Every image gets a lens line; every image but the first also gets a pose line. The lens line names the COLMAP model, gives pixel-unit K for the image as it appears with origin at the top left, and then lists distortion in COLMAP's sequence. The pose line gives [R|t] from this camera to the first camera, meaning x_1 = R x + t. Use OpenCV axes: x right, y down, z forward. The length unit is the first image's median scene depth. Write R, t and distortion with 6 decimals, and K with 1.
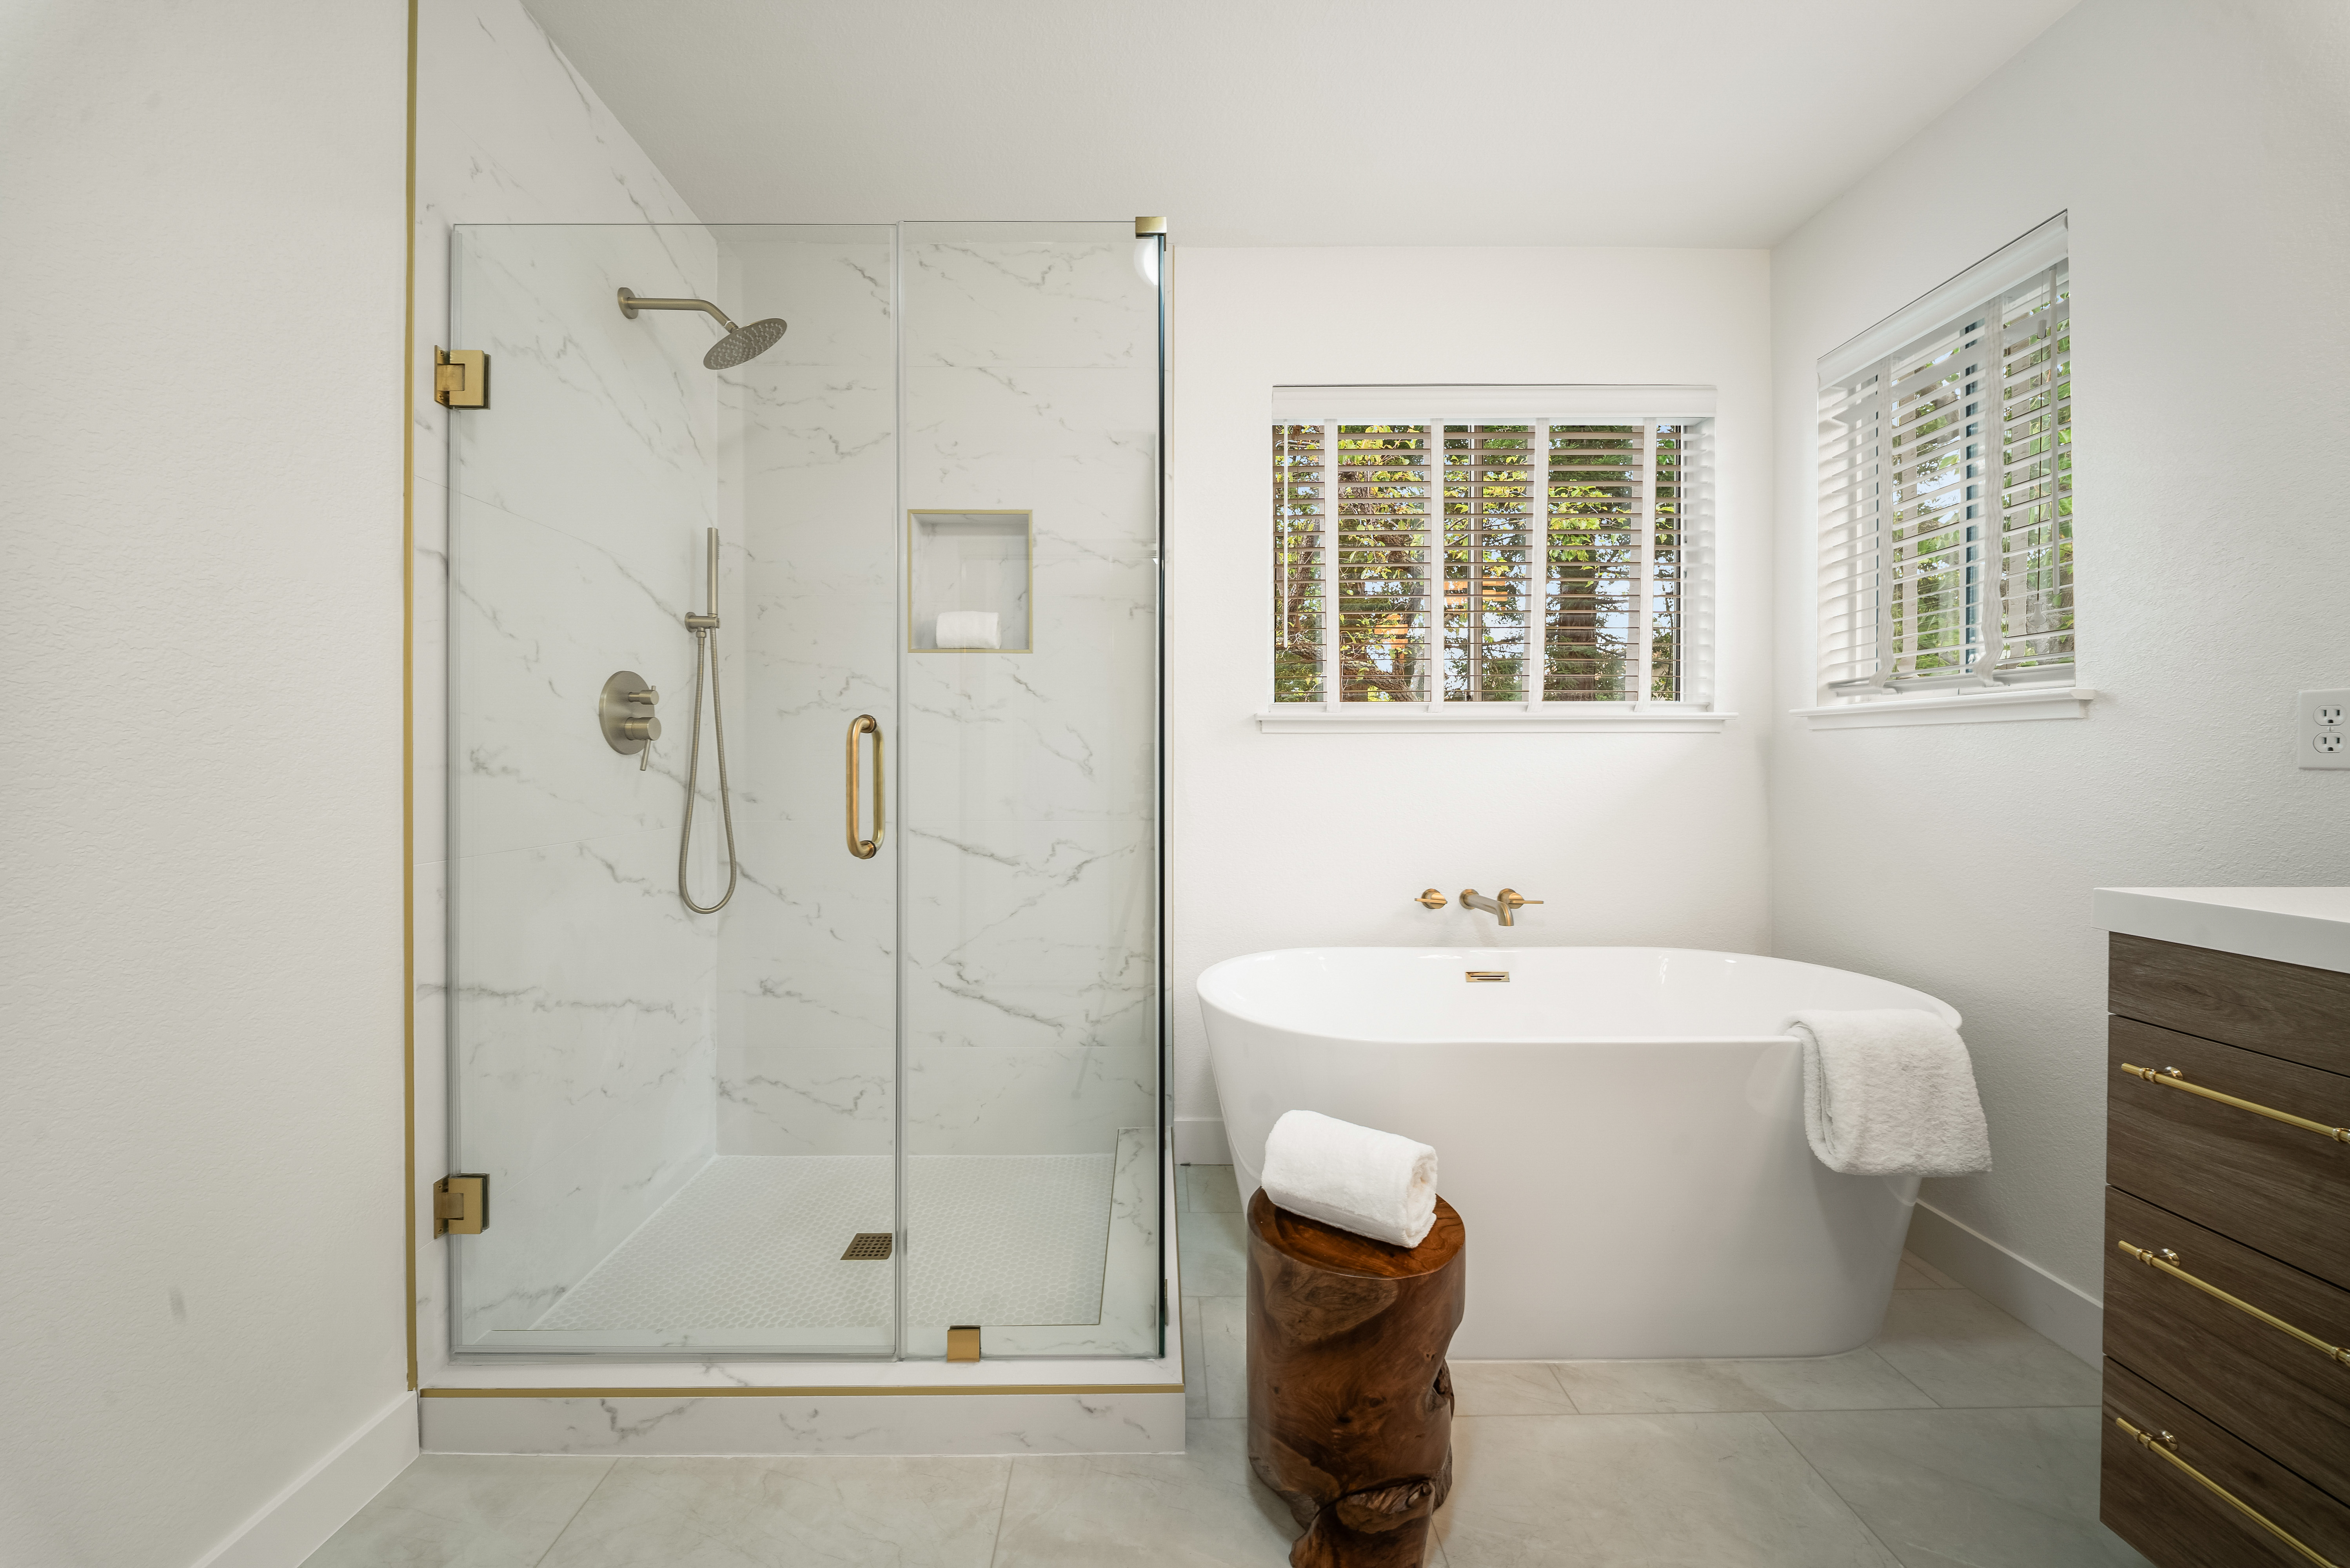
lens RADIAL K [[834.8, 0, 1169.5], [0, 834.8, 758.1], [0, 0, 1]] dist [-0.000022, -0.001219]
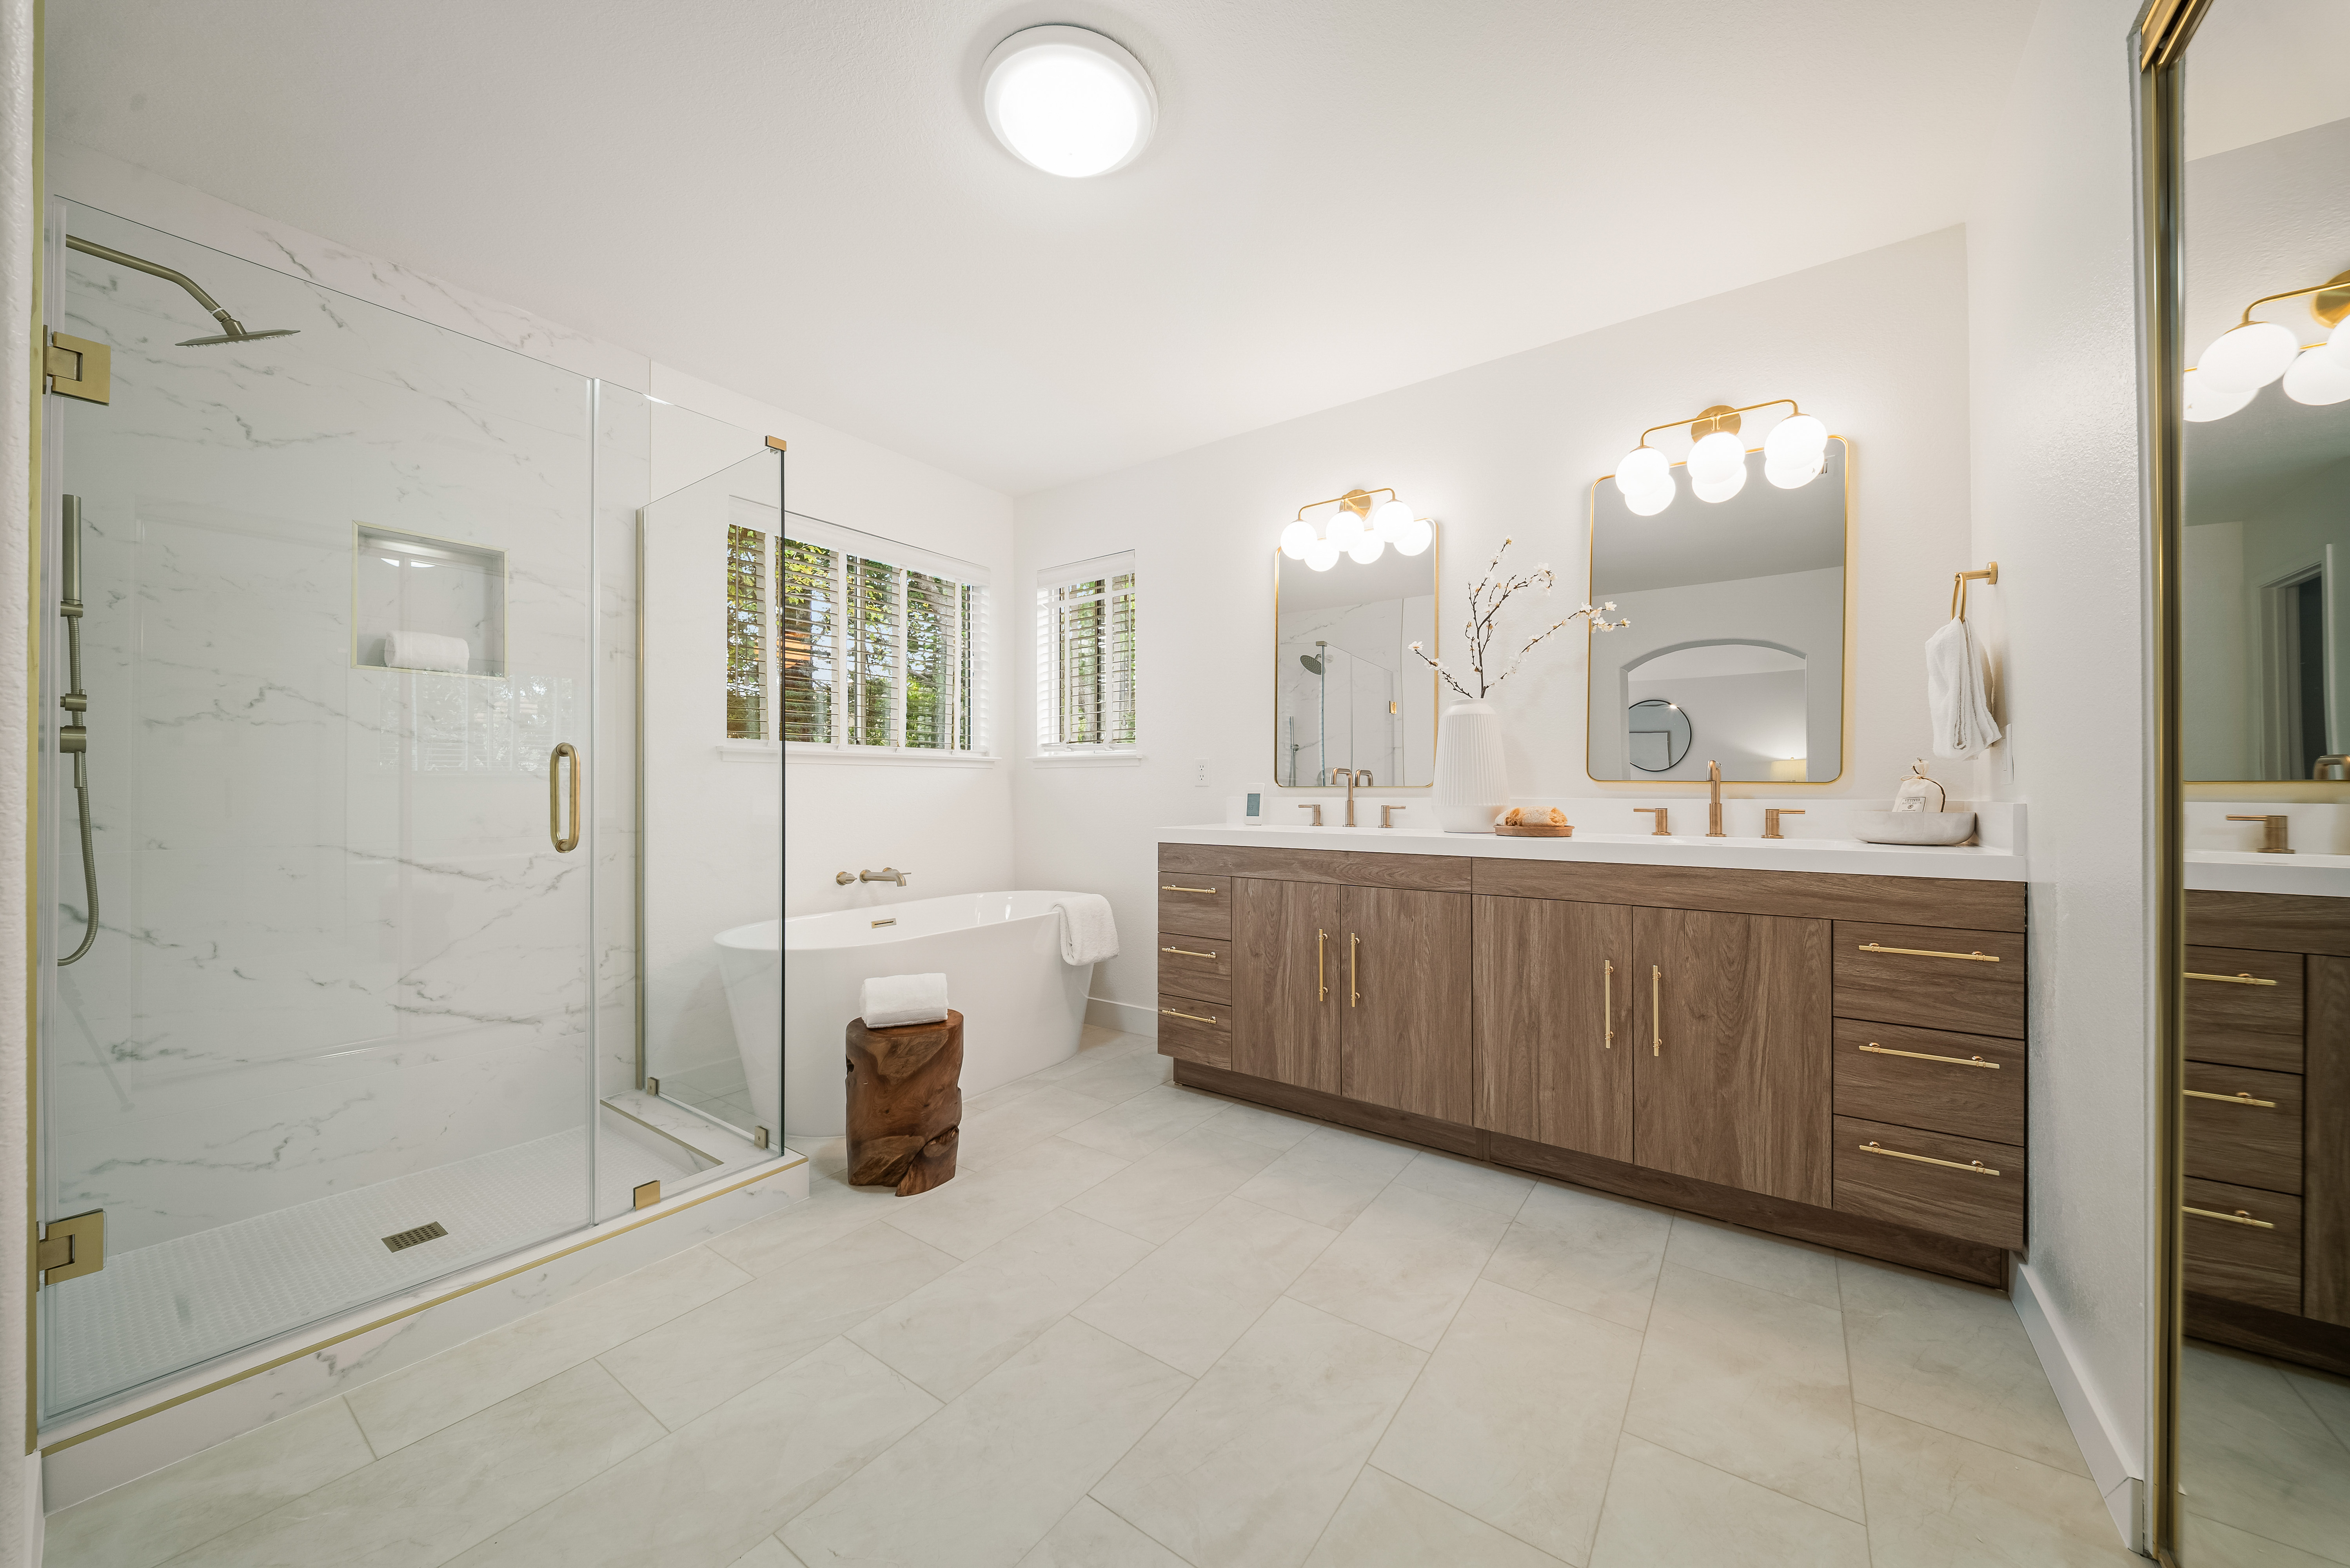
lens RADIAL K [[834.8, 0, 1165.0], [0, 834.8, 787.9], [0, 0, 1]] dist [-0.000022, -0.001219]
pose [[0.595092, 0.002075, 0.803655, -0.556994], [0.003027, 0.999984, -0.004823, 0.019699], [-0.803652, 0.005303, 0.595076, -0.345023]]
